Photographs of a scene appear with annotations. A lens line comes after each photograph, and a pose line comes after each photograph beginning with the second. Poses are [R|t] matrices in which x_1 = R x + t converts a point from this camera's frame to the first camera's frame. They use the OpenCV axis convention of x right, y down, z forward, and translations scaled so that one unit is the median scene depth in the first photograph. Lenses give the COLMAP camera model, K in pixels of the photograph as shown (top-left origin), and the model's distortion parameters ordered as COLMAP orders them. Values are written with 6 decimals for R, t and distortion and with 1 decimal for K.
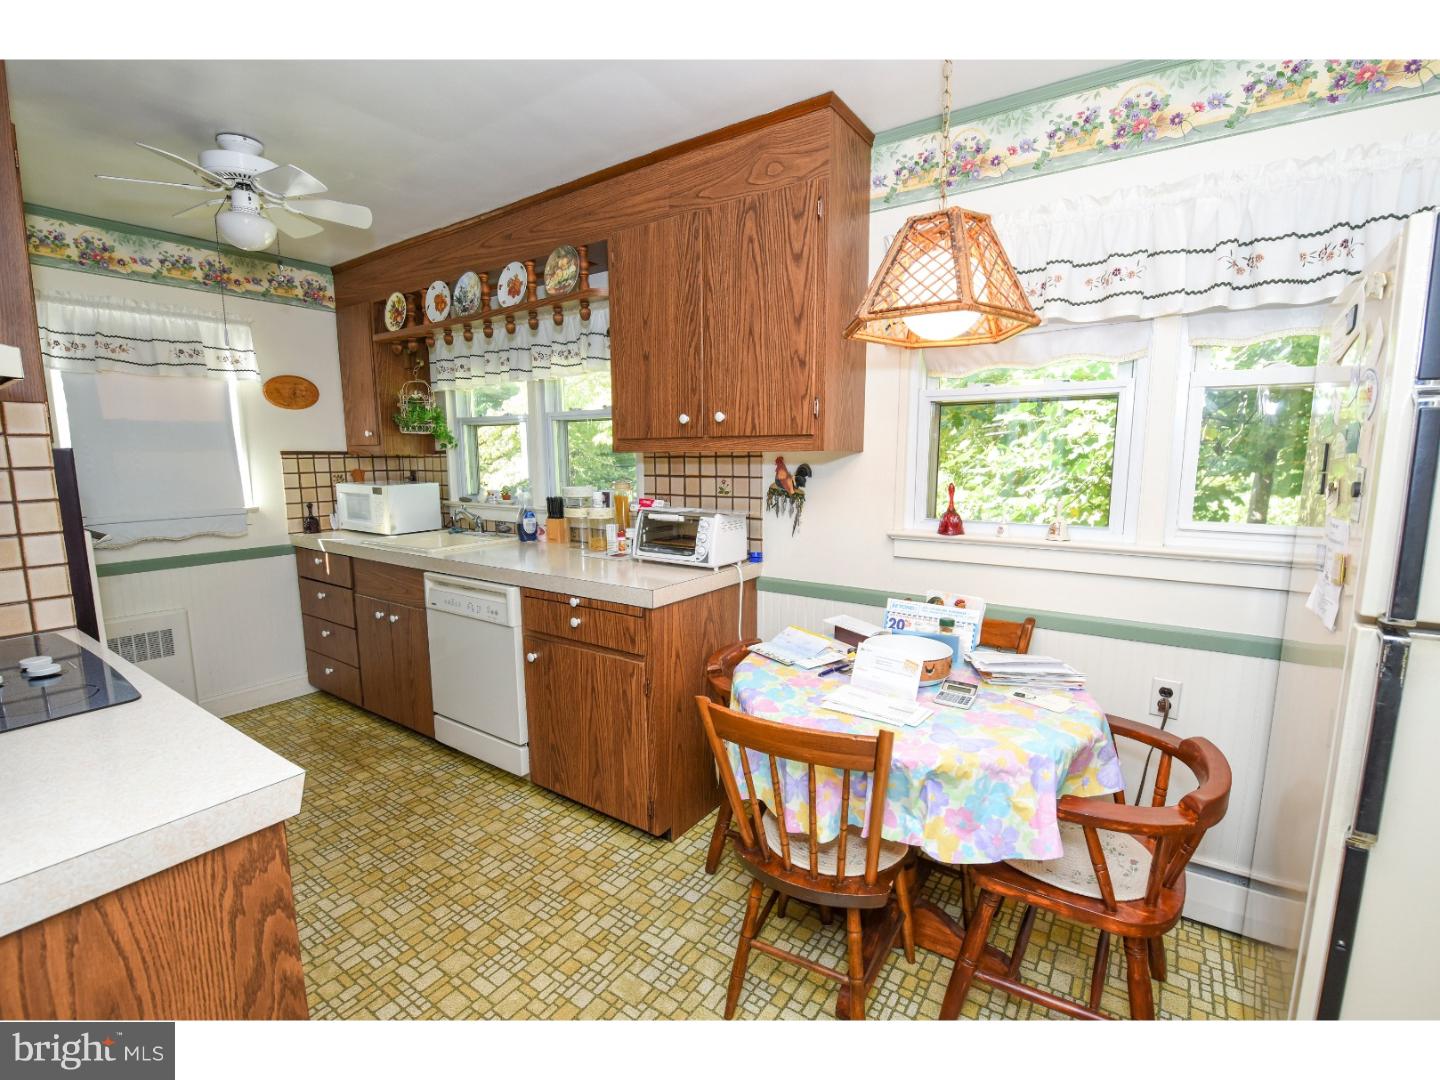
lens RADIAL K [[663.8, 0, 722.6], [0, 663.8, 546.1], [0, 0, 1]] dist [-0.010758, -0.002158]
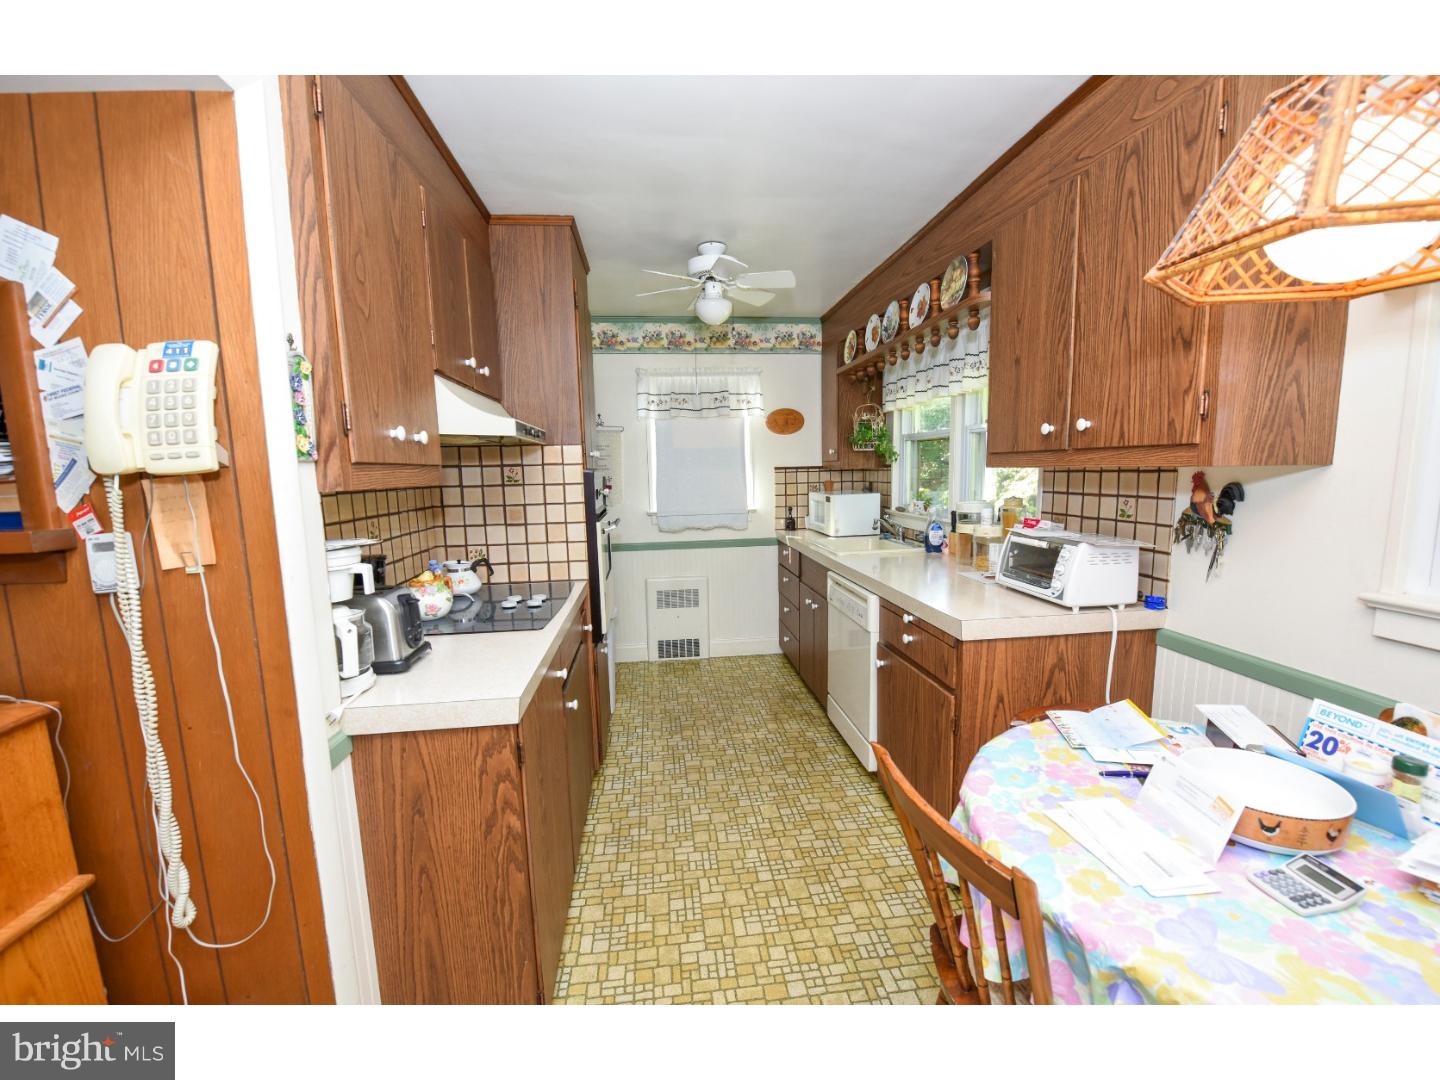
lens RADIAL K [[609.9, 0, 714.3], [0, 609.9, 548.8], [0, 0, 1]] dist [-0.016018, -0.002050]
pose [[0.649767, 0.089631, -0.754831, 0.252204], [-0.085578, 0.995336, 0.044523, -0.034230], [0.755301, 0.035668, 0.654407, 0.162474]]
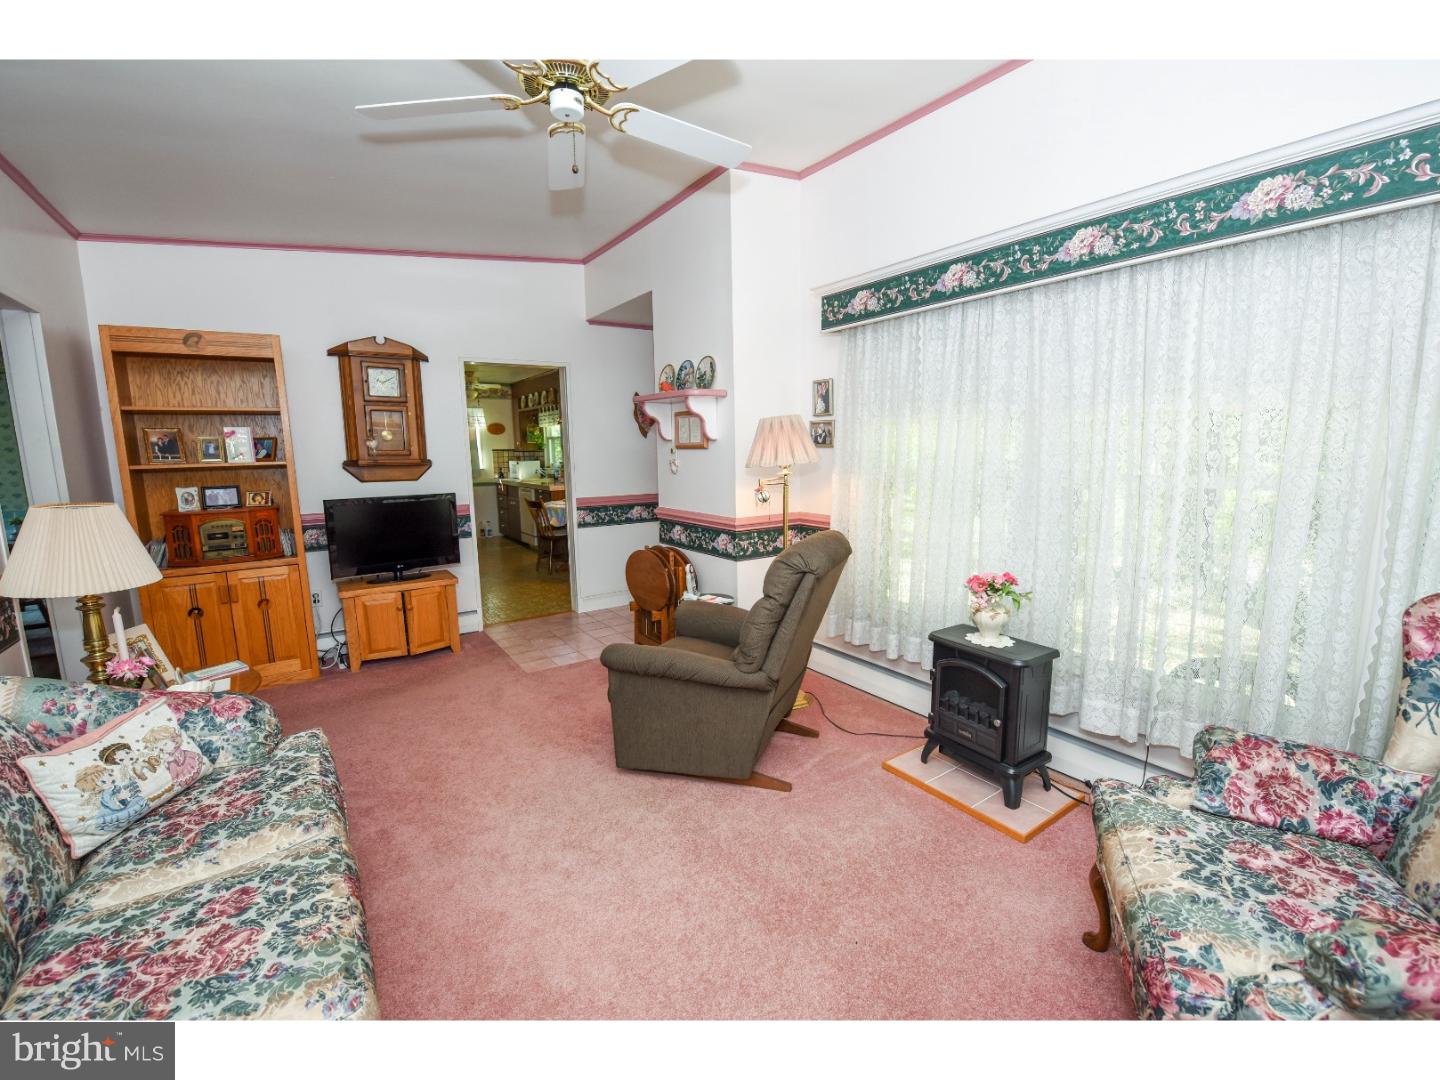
lens RADIAL K [[609.9, 0, 734.9], [0, 609.9, 543.0], [0, 0, 1]] dist [-0.016018, -0.002050]
pose [[0.939384, 0.050073, -0.339190, 1.730037], [-0.042580, 0.998657, 0.029500, 0.195975], [0.340212, -0.013269, 0.940255, -1.589178]]
